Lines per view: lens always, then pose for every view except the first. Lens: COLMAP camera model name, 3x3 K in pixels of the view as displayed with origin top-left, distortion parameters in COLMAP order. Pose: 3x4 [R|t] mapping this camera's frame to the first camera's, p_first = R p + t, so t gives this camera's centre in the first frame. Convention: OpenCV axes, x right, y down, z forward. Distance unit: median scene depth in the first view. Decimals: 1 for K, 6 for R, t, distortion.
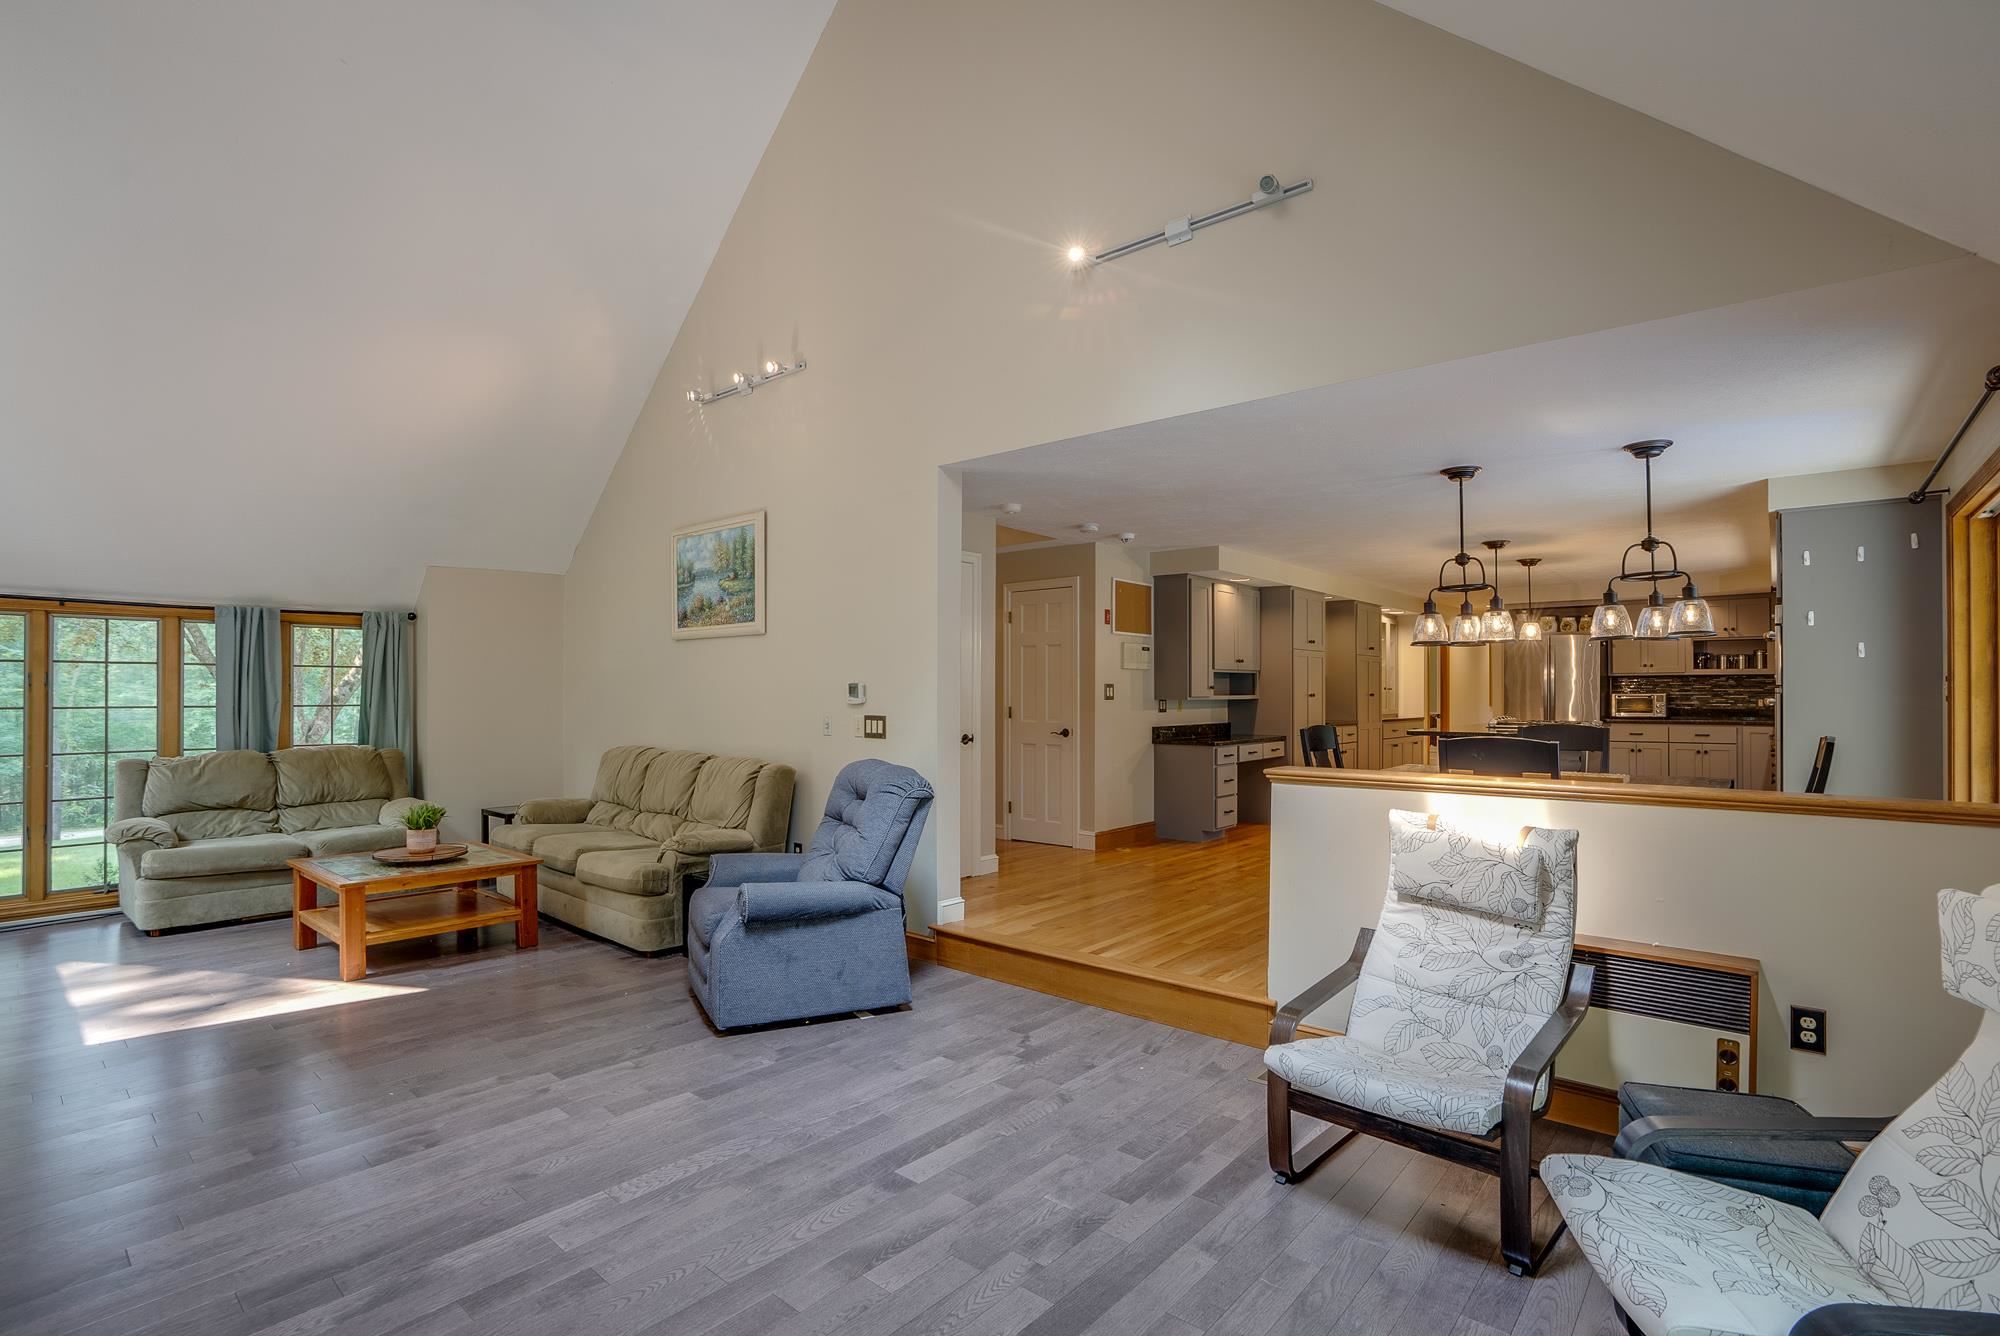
lens RADIAL K [[938.7, 0, 1014.7], [0, 938.7, 674.8], [0, 0, 1]] dist [-0.044507, 0.004951]
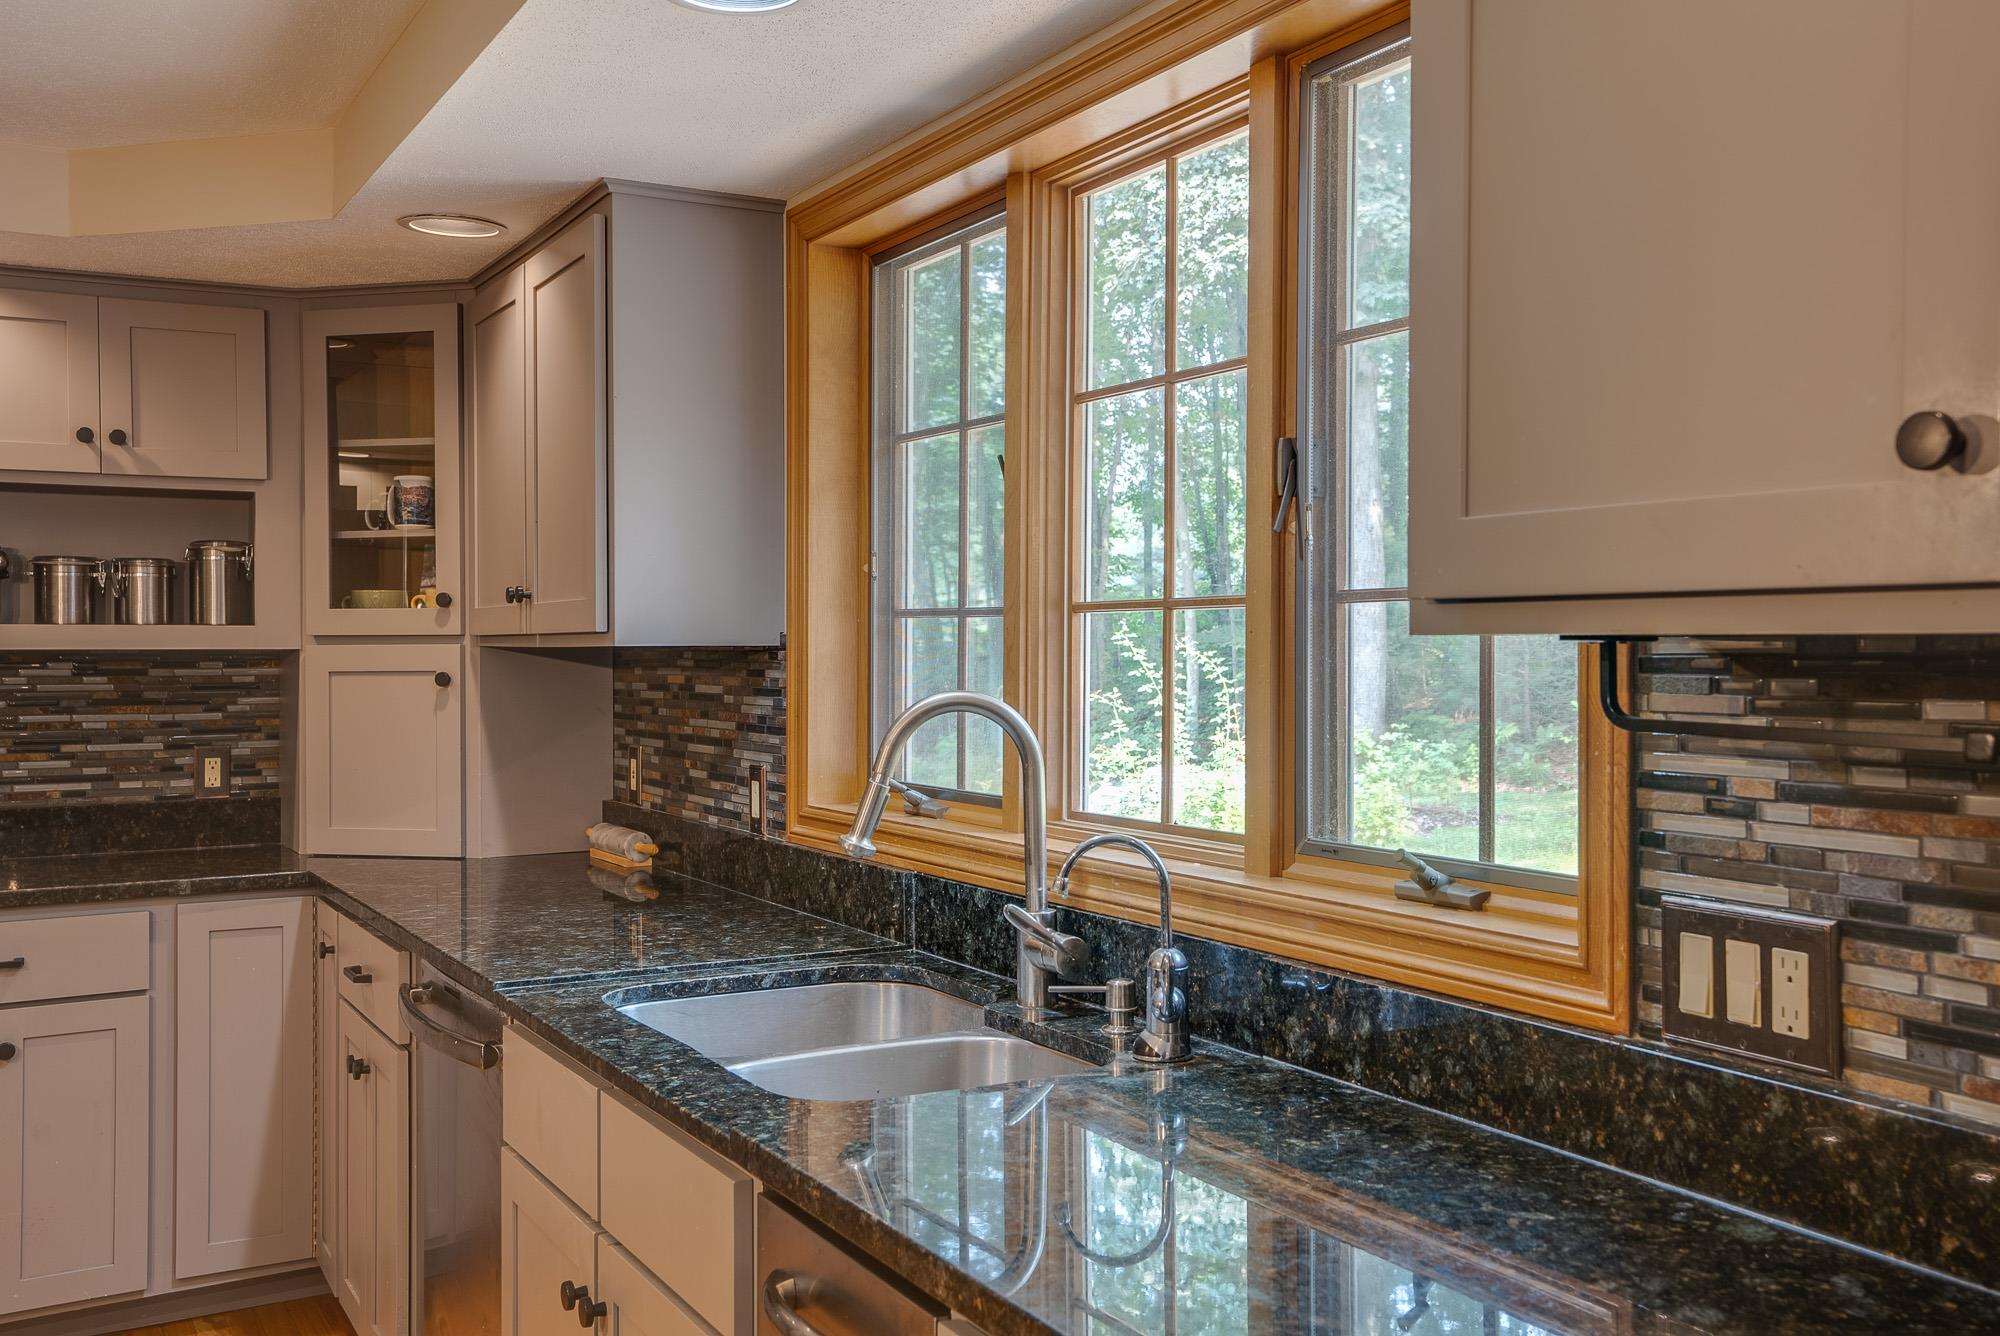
lens RADIAL K [[1887.6, 0, 993.3], [0, 1887.6, 655.2], [0, 0, 1]] dist [0.065861, 0.000000]
pose [[0.364677, -0.007664, 0.931102, 0.650969], [-0.012763, 0.999831, 0.013228, -0.011548], [-0.931047, -0.016708, 0.364518, 0.949709]]
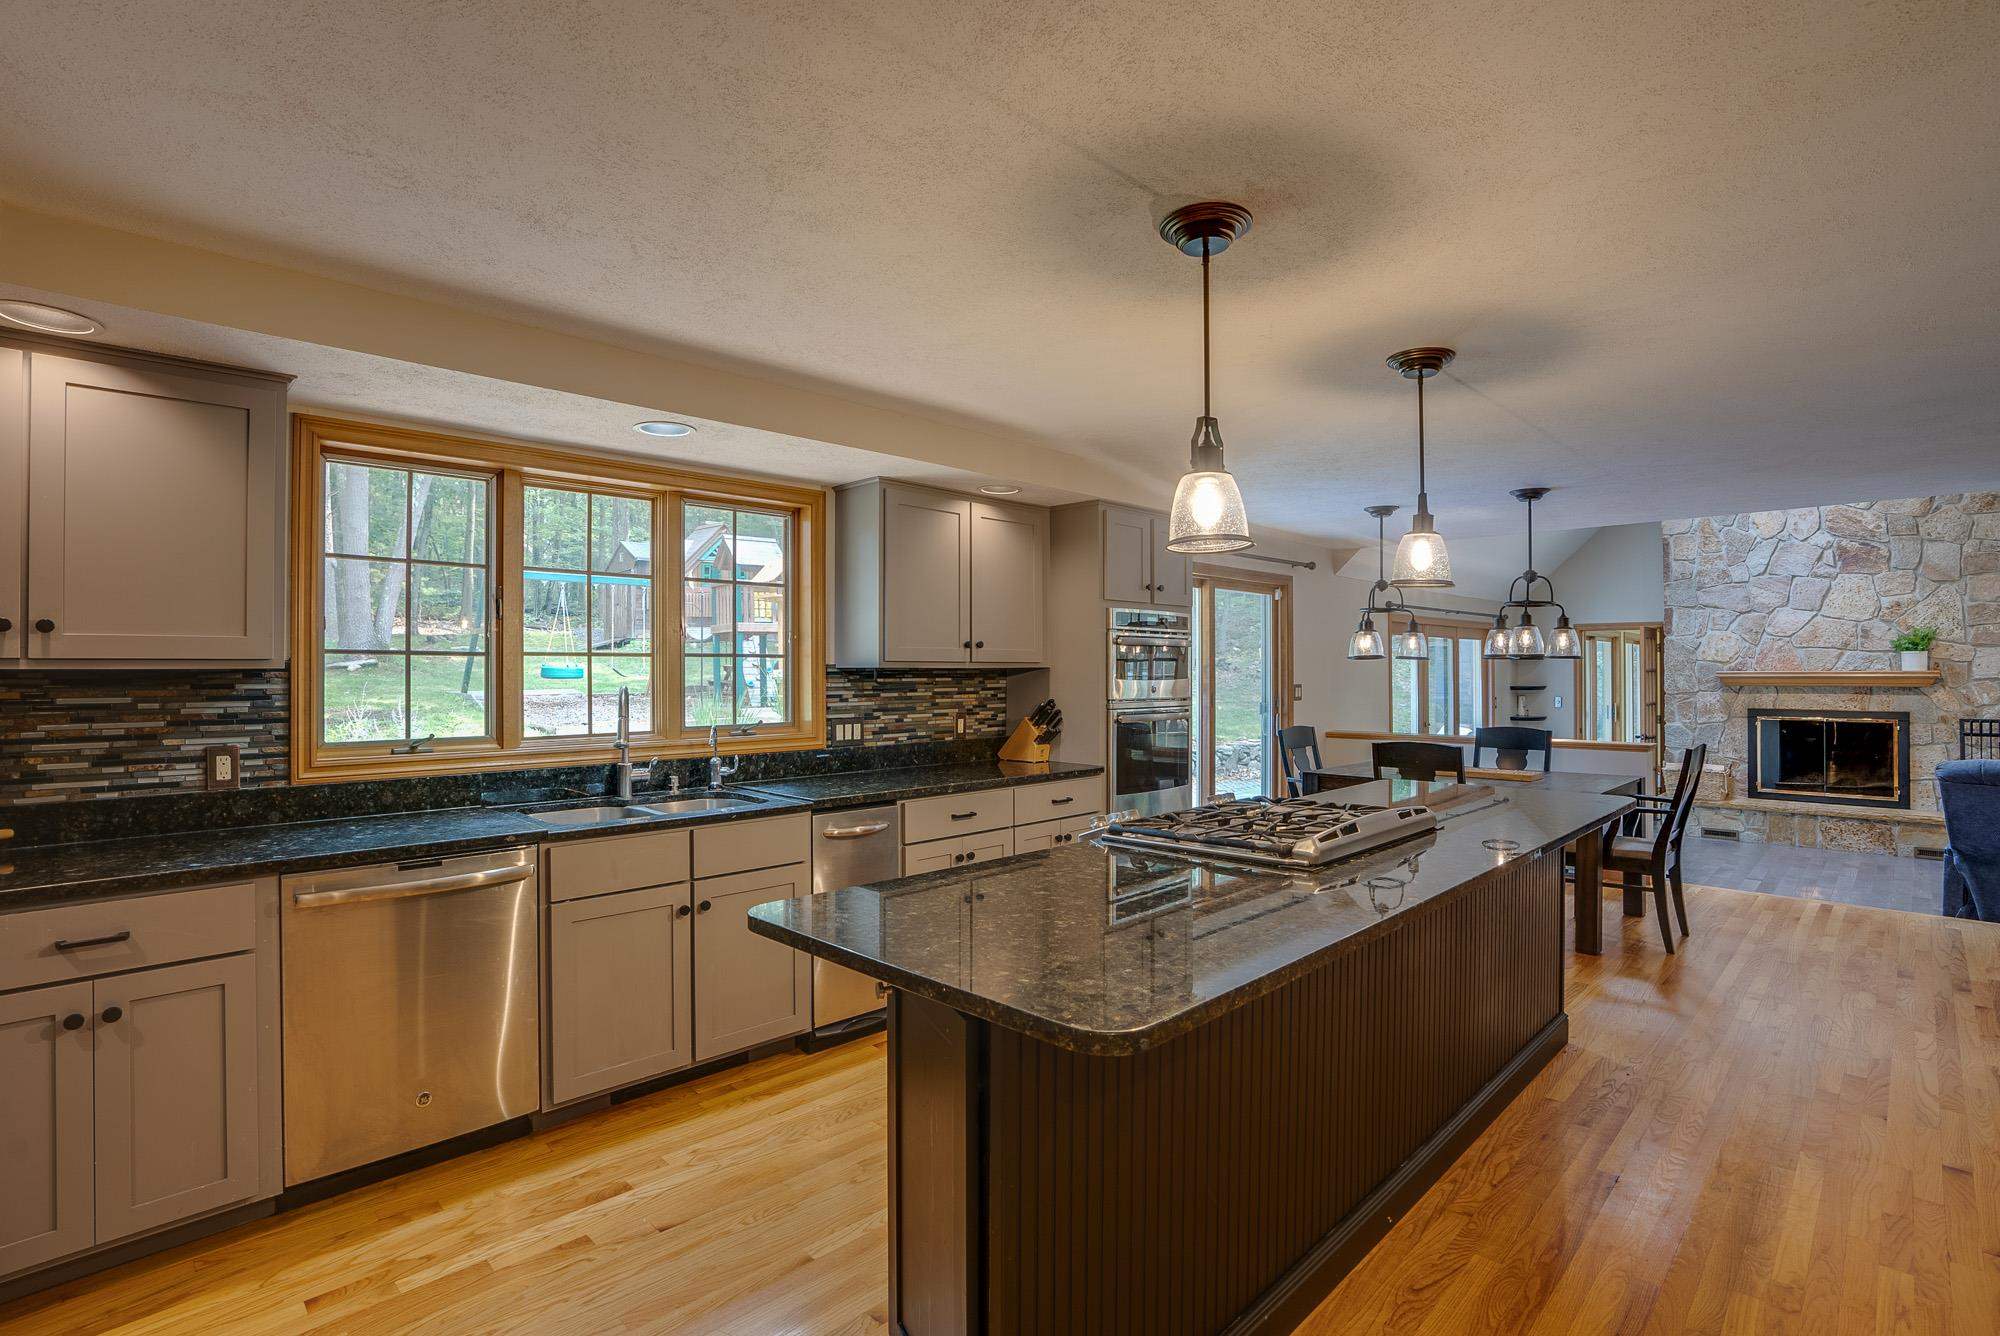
lens RADIAL K [[938.7, 0, 984.6], [0, 938.7, 675.7], [0, 0, 1]] dist [-0.044507, 0.004951]
pose [[-0.994982, -0.000563, 0.100053, 0.755873], [-0.001844, 0.999917, -0.012716, 0.001667], [-0.100037, -0.012837, -0.994901, 1.604472]]
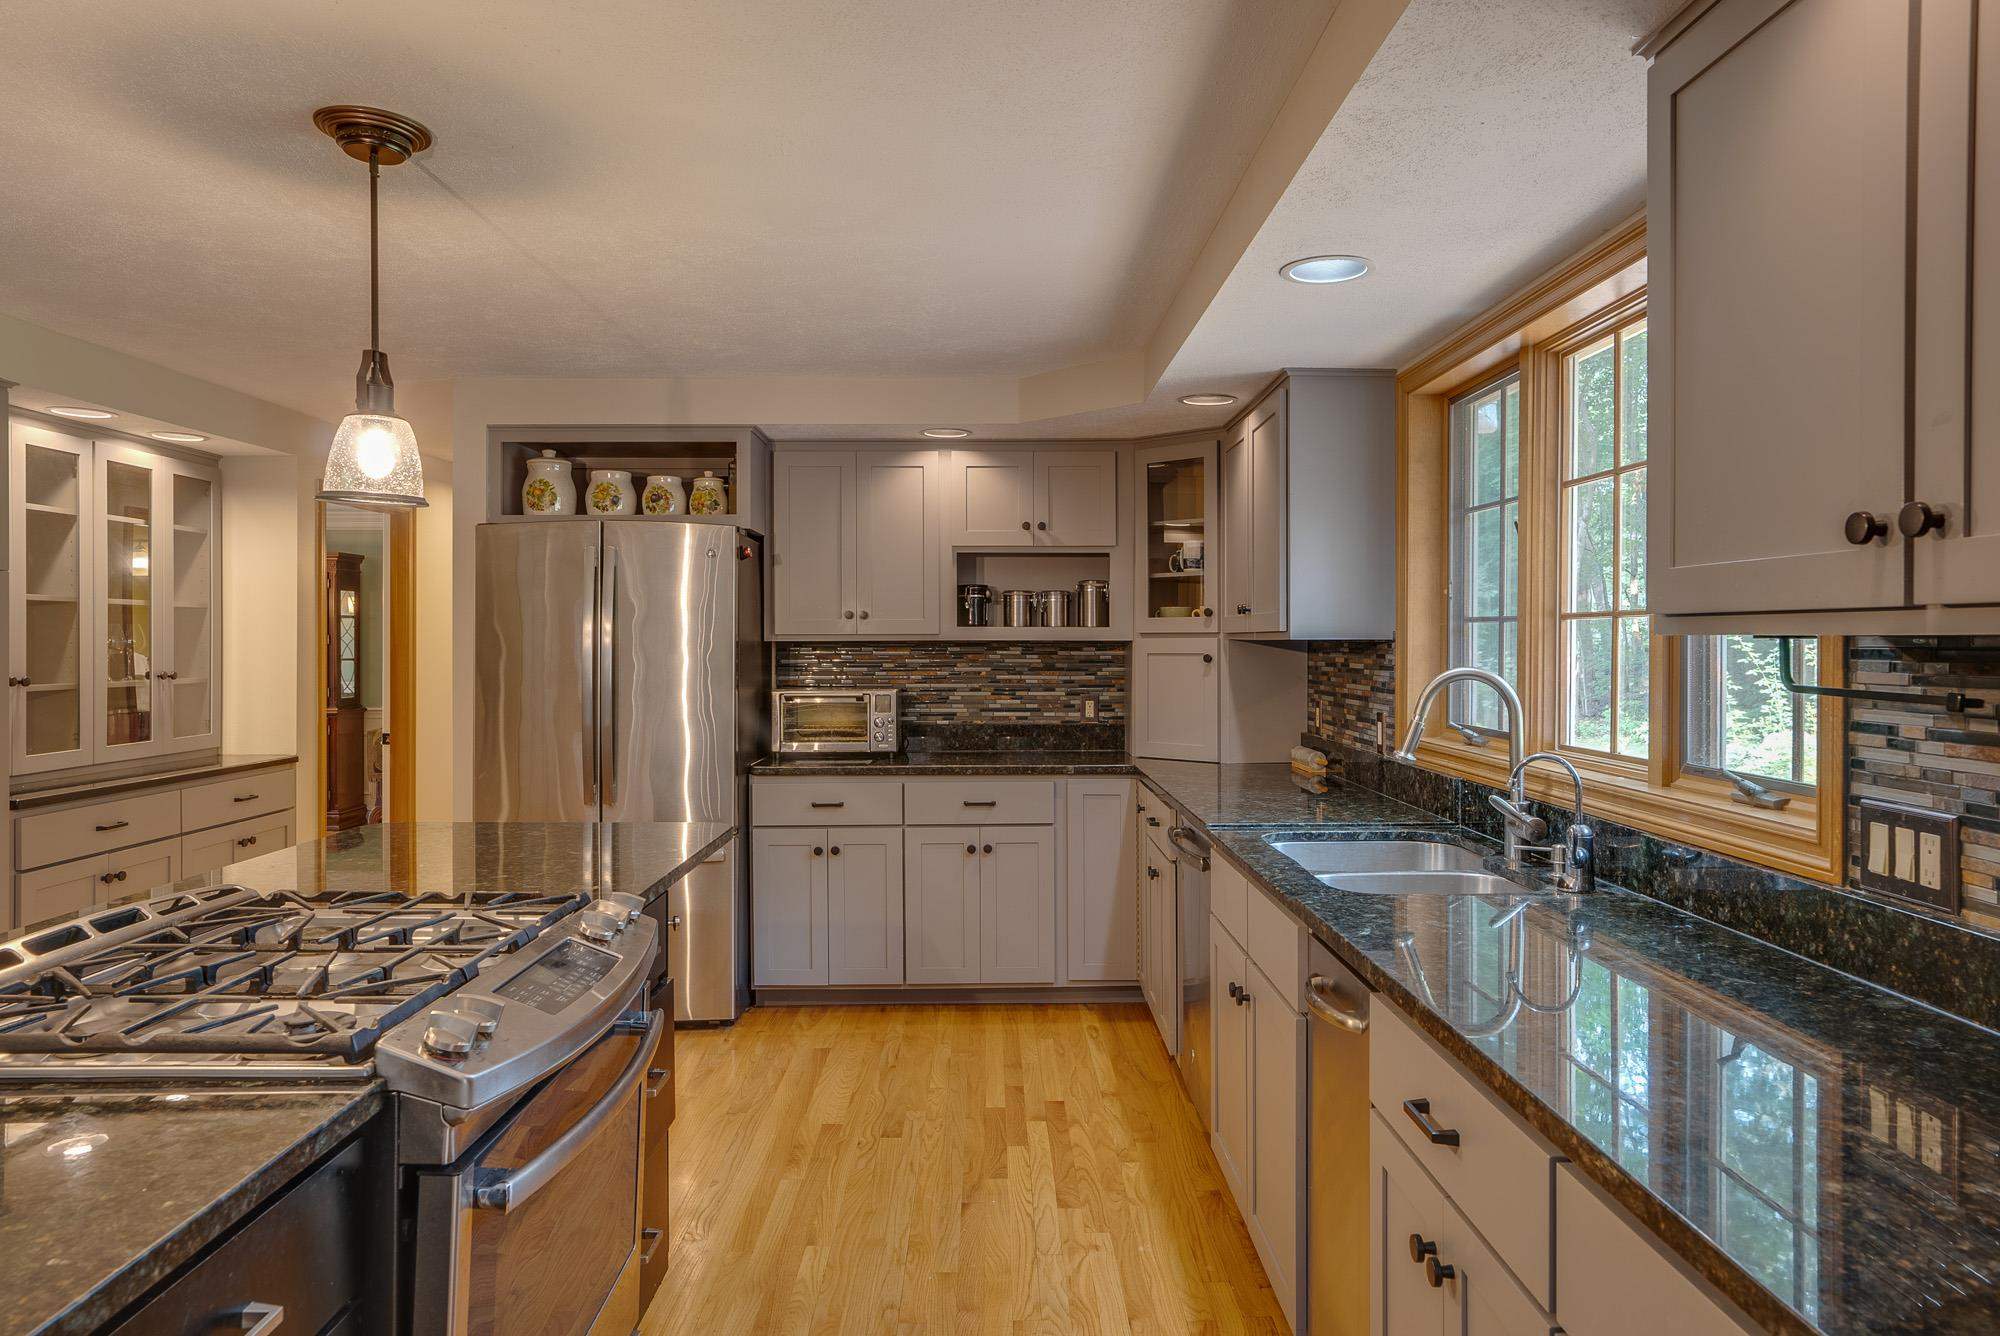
lens RADIAL K [[1268.4, 0, 1001.6], [0, 1268.4, 634.9], [0, 0, 1]] dist [-0.035138, 0.028151]
pose [[0.756691, 0.000761, 0.653773, 0.606312], [-0.010517, 0.999884, 0.011010, -0.013125], [-0.653689, -0.015207, 0.756611, 0.874813]]
